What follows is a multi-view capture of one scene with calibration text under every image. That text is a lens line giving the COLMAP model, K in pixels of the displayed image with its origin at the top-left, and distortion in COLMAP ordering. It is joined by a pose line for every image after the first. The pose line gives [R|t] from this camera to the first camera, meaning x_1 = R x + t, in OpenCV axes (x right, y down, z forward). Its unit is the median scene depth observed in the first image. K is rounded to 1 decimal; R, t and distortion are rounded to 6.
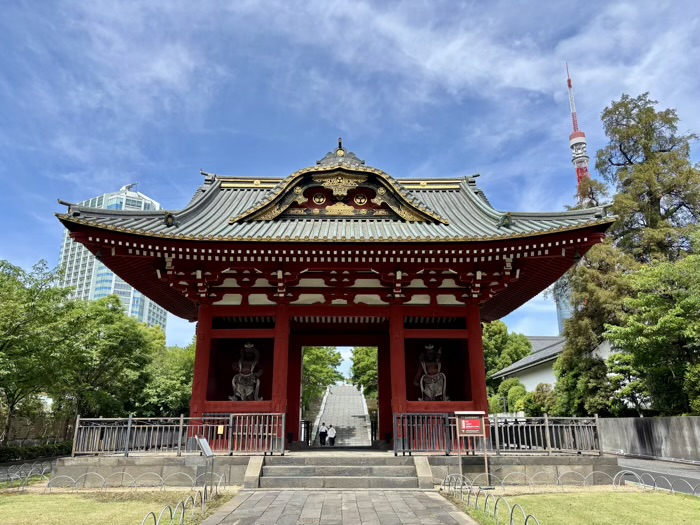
lens RADIAL K [[523.4, 0, 350.3], [0, 523.4, 262.4], [0, 0, 1]] dist [-0.000748, -0.000180]
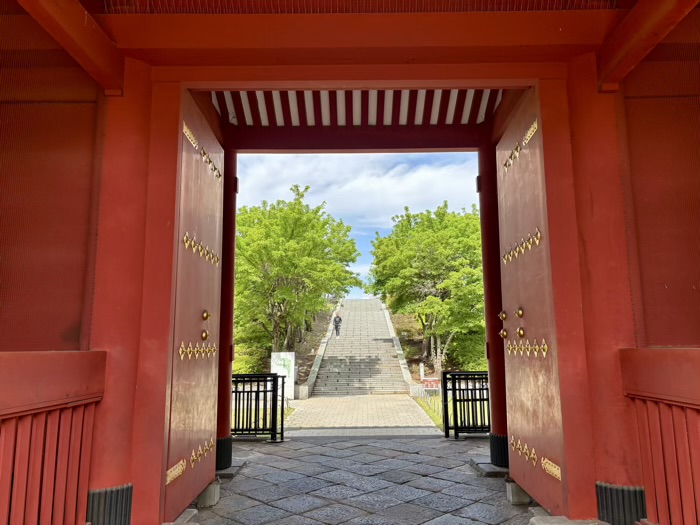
lens RADIAL K [[523.4, 0, 350.4], [0, 523.4, 261.5], [0, 0, 1]] dist [-0.000748, -0.000180]
pose [[0.999602, -0.009778, -0.026468, -0.008046], [0.013779, 0.987743, 0.155477, 0.093439], [0.024624, -0.155780, 0.987485, 0.367519]]
